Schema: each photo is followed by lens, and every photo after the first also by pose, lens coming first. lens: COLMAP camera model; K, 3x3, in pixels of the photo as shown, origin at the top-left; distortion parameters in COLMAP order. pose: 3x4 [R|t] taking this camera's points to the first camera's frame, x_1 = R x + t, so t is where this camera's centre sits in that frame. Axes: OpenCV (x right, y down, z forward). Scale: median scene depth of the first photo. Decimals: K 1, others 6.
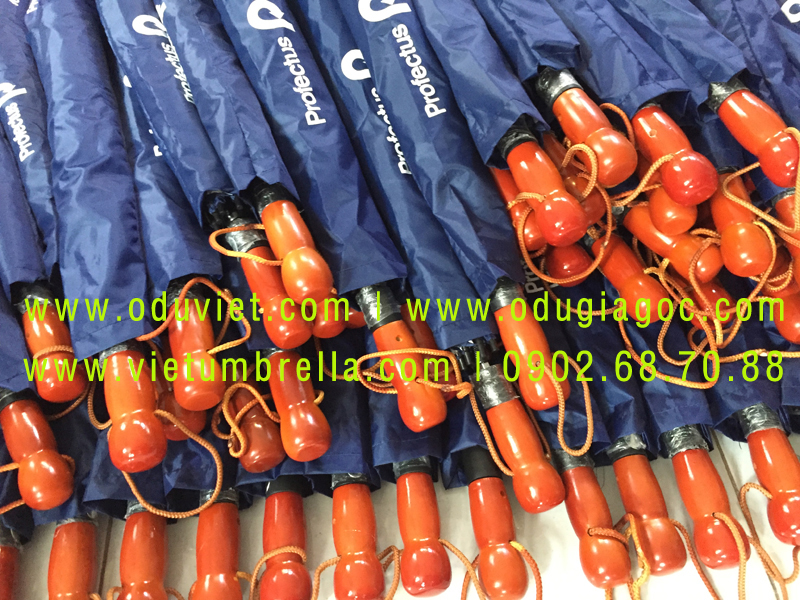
lens RADIAL K [[697.9, 0, 400.0], [0, 697.9, 300.0], [0, 0, 1]] dist [0.078701, -0.140150]
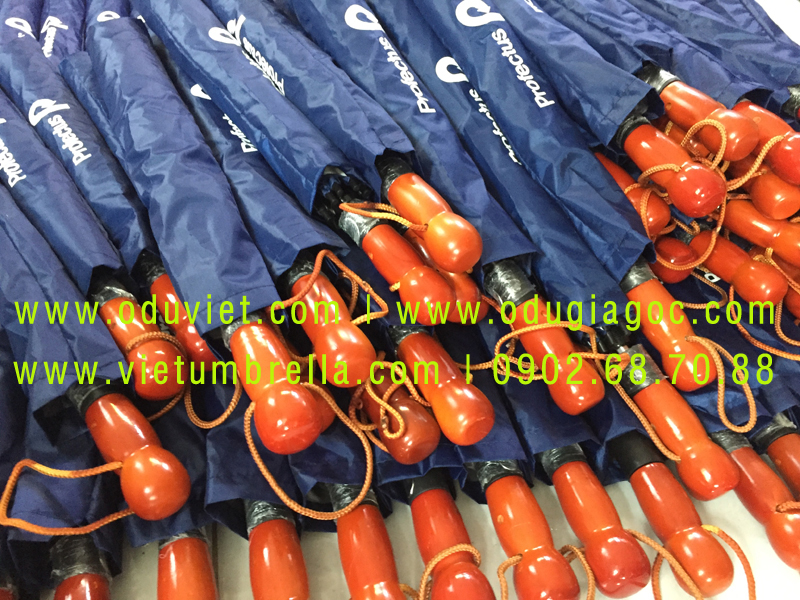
lens RADIAL K [[697.9, 0, 400.0], [0, 697.9, 300.0], [0, 0, 1]] dist [0.078701, -0.140150]
pose [[0.986564, -0.009876, 0.163078, -0.329861], [0.046242, 0.974234, -0.220747, 0.225208], [-0.156696, 0.225322, 0.961601, 0.128650]]
